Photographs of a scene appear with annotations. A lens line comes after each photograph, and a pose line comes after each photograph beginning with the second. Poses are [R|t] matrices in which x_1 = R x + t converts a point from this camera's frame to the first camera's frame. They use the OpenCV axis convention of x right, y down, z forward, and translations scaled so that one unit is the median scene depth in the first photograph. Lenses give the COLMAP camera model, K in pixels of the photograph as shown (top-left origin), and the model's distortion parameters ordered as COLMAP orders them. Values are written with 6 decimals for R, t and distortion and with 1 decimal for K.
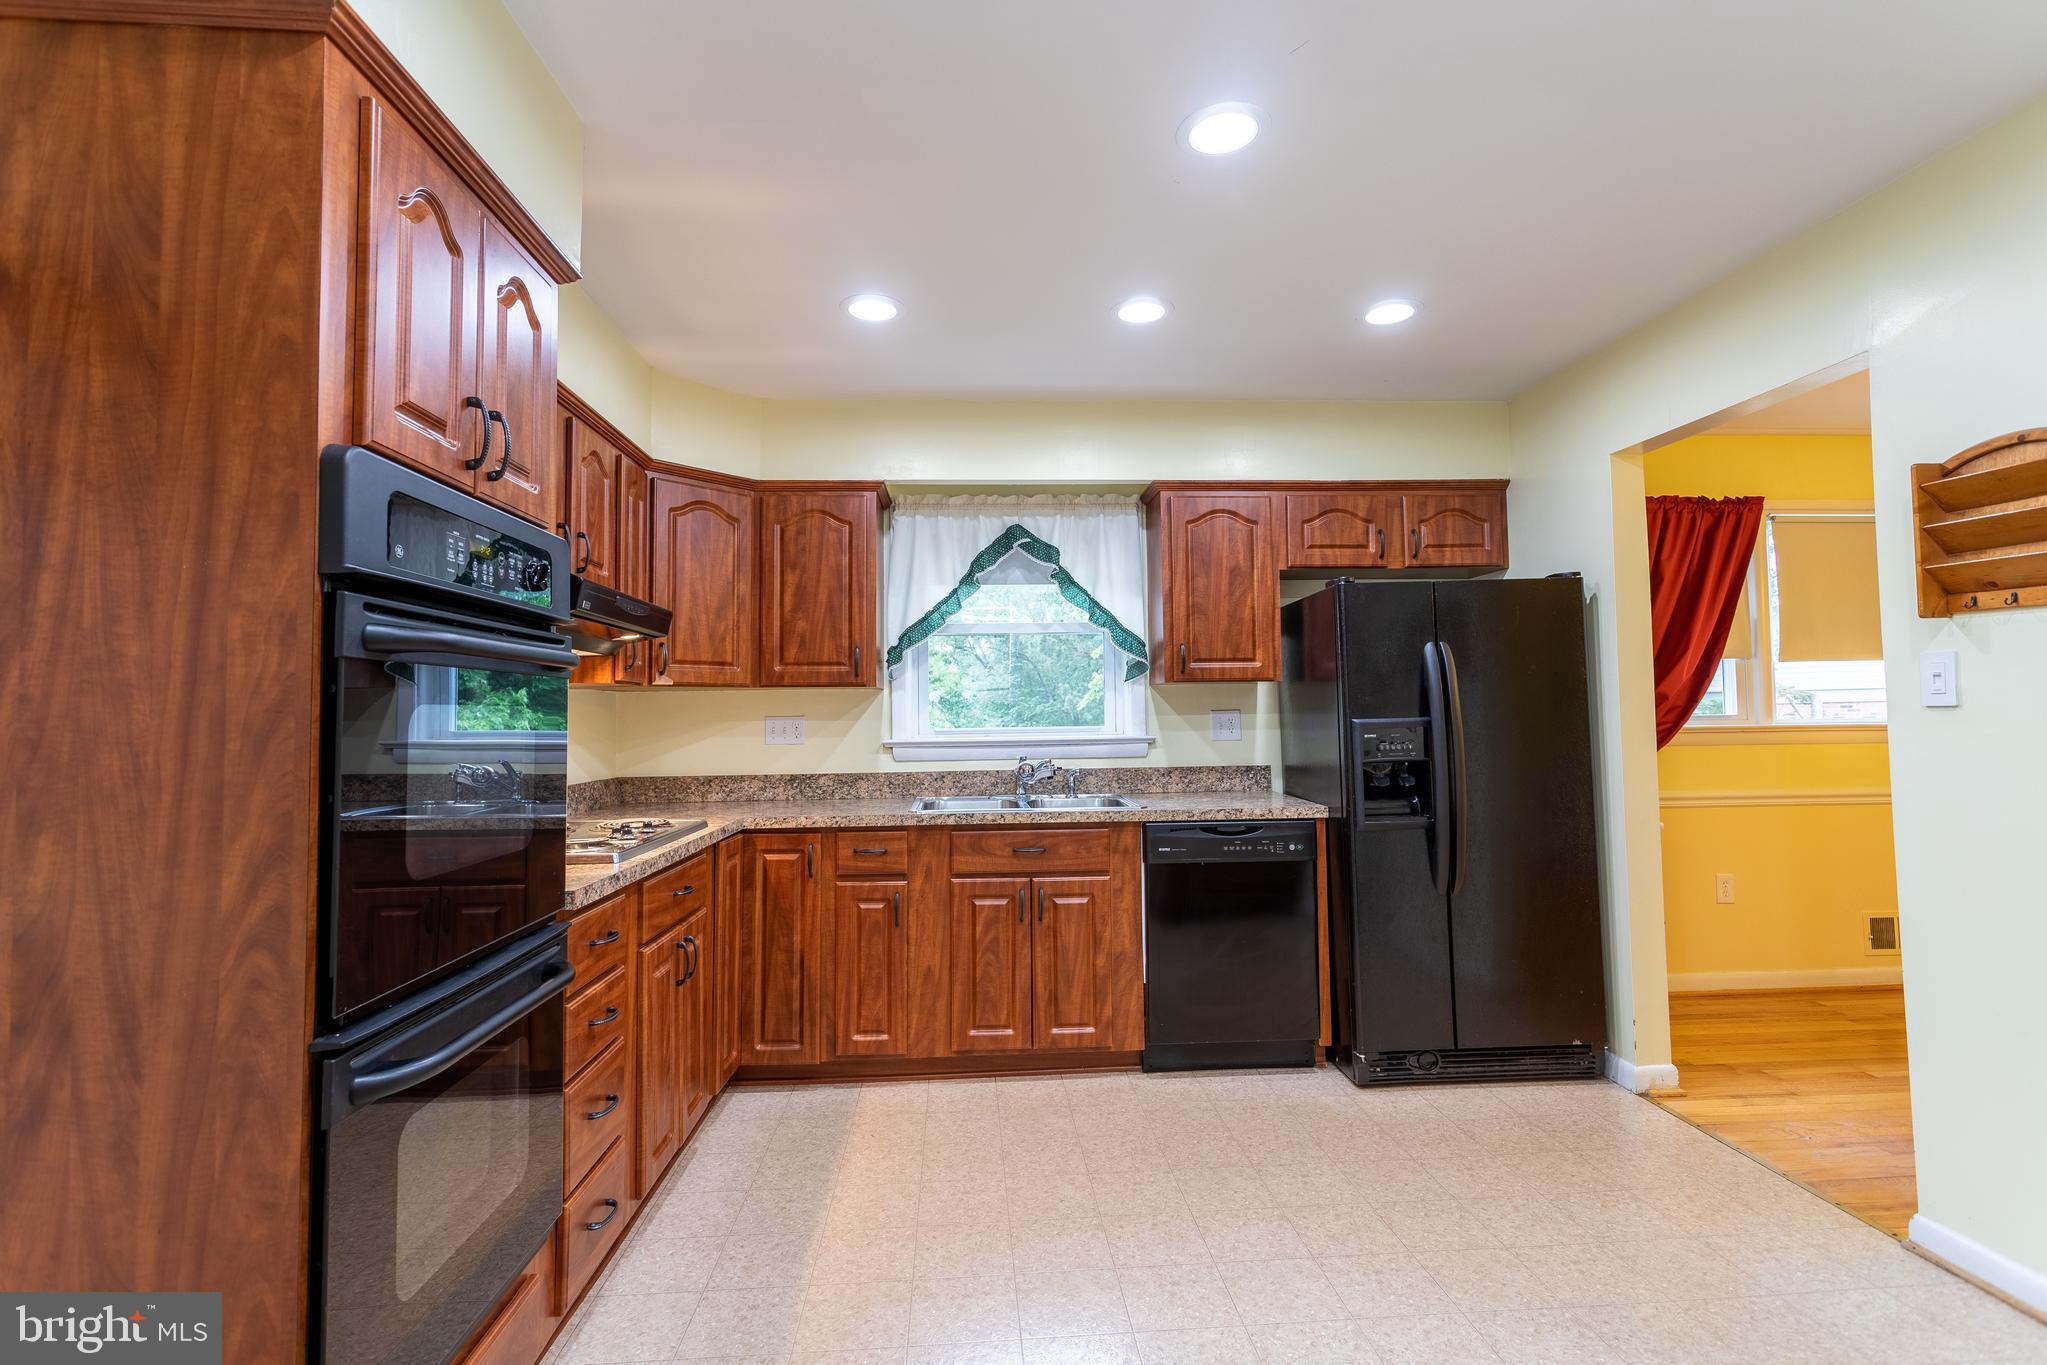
lens RADIAL K [[965.3, 0, 1021.5], [0, 965.3, 673.7], [0, 0, 1]] dist [0.001777, 0.001329]
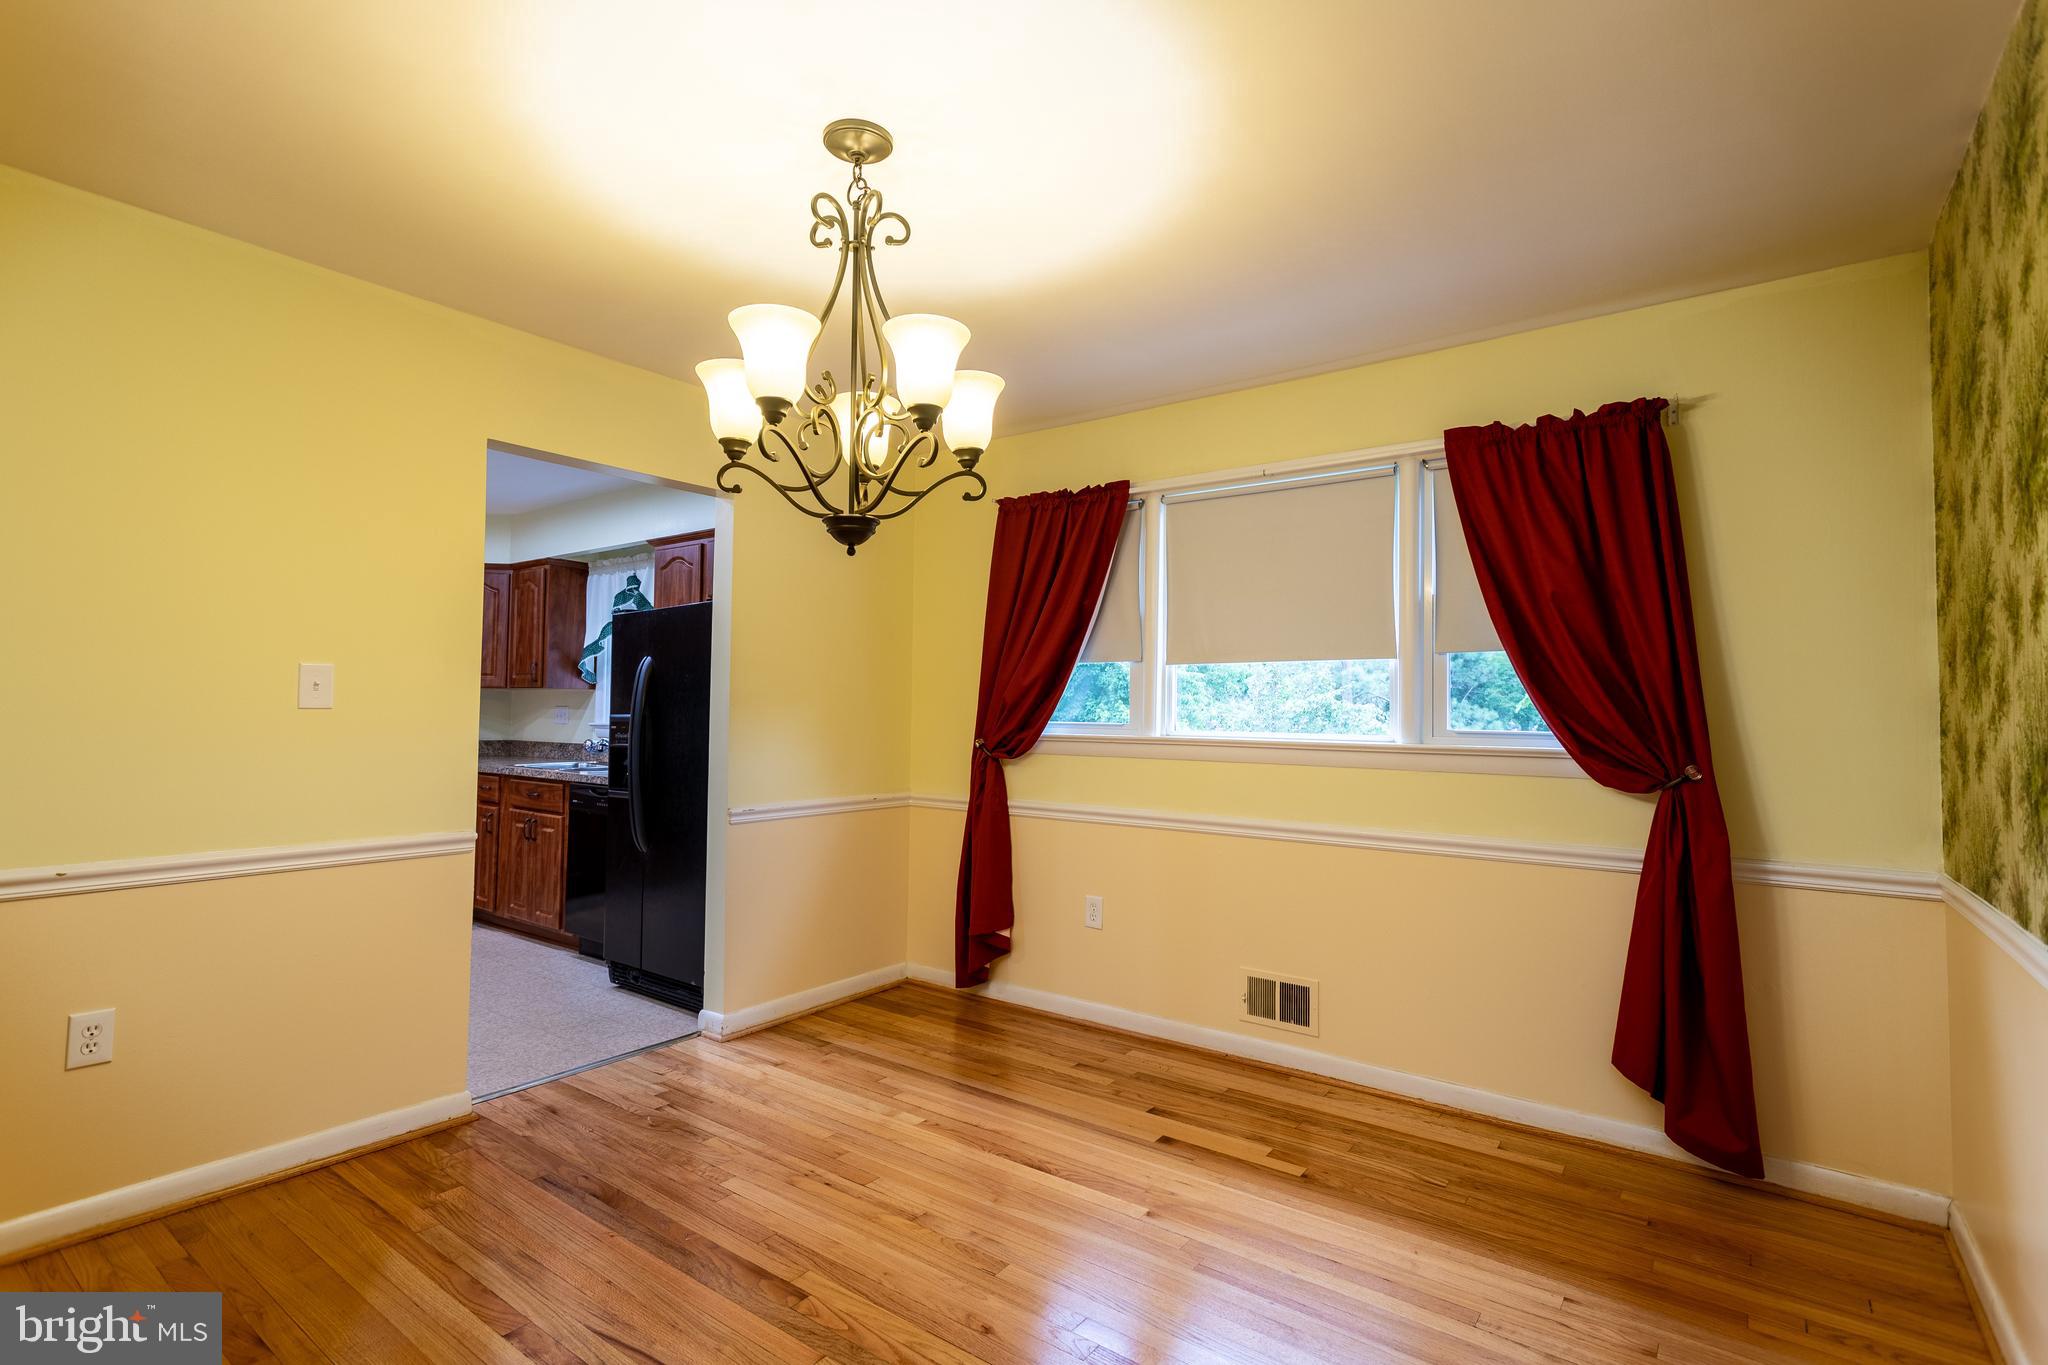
lens RADIAL K [[965.8, 0, 1022.0], [0, 965.8, 673.7], [0, 0, 1]] dist [0.001777, 0.001329]
pose [[0.764114, -0.003418, -0.645072, 1.568461], [0.007011, 0.999971, 0.003007, -0.009990], [0.645043, -0.006821, 0.764115, 0.313611]]
